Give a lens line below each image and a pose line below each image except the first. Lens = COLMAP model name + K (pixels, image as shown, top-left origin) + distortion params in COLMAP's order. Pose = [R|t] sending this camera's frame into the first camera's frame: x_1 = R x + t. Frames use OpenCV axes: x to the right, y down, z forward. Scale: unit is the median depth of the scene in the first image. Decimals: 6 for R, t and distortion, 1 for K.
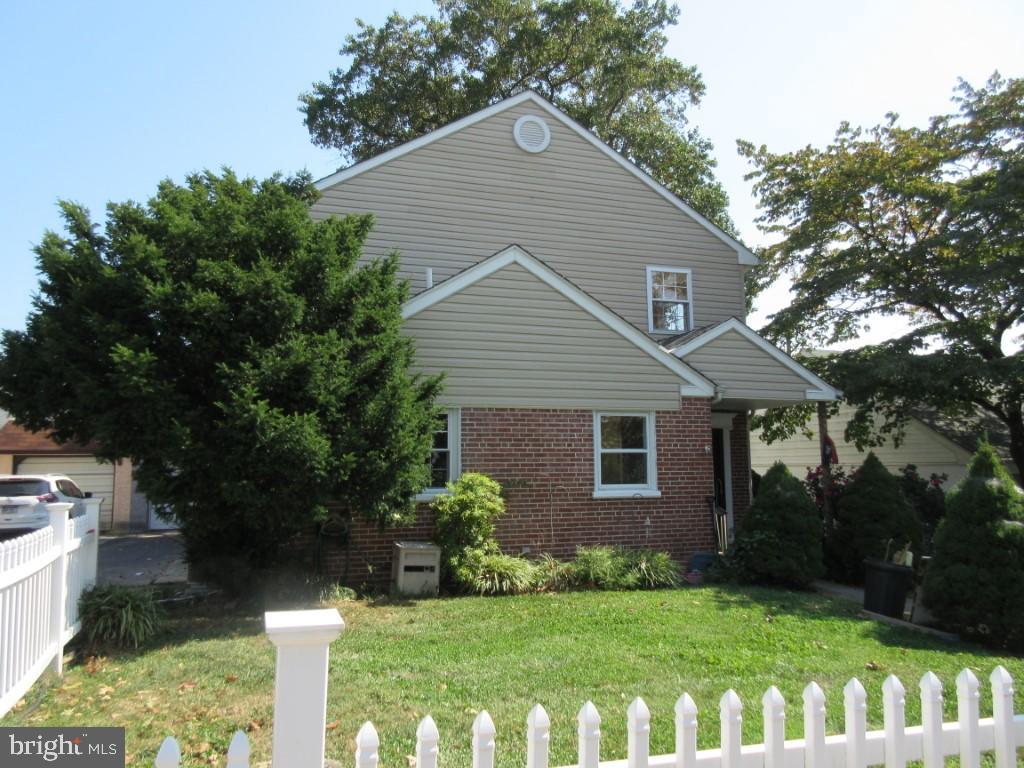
lens RADIAL K [[765.0, 0, 511.9], [0, 765.0, 384.5], [0, 0, 1]] dist [0.003430, 0.001267]
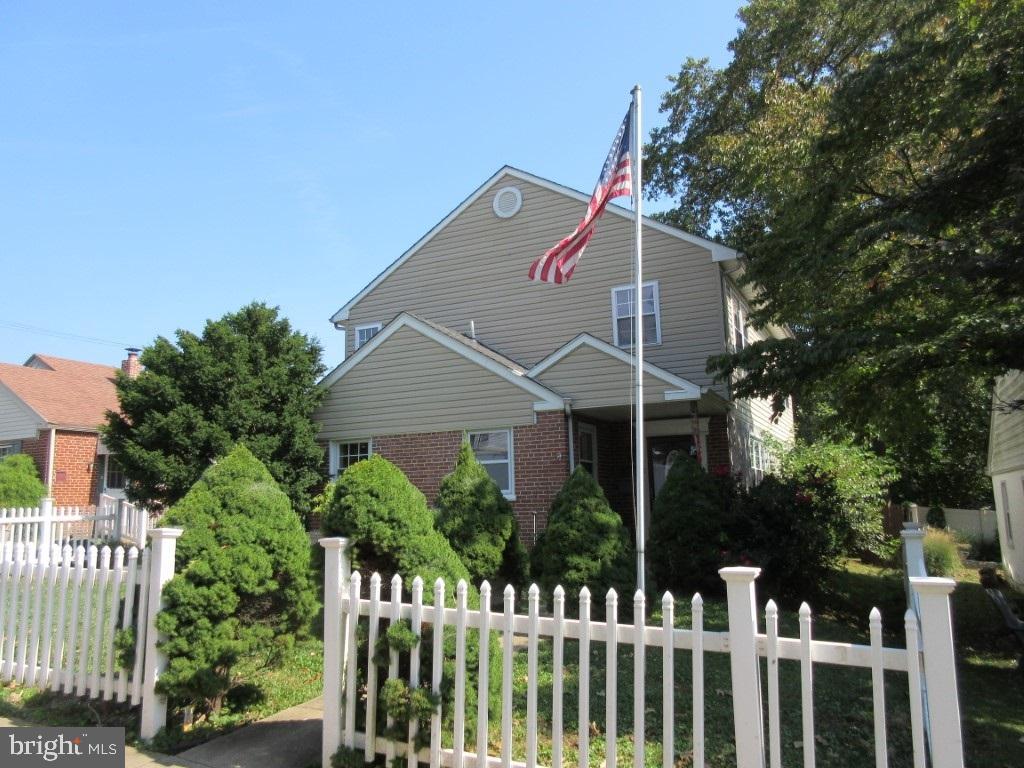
lens RADIAL K [[765.0, 0, 512.5], [0, 765.0, 385.1], [0, 0, 1]] dist [0.003430, 0.001267]
pose [[0.708239, -0.117652, -0.696100, 0.985937], [0.092808, 0.992975, -0.073402, 0.056067], [0.699846, -0.012618, 0.714183, 0.166295]]
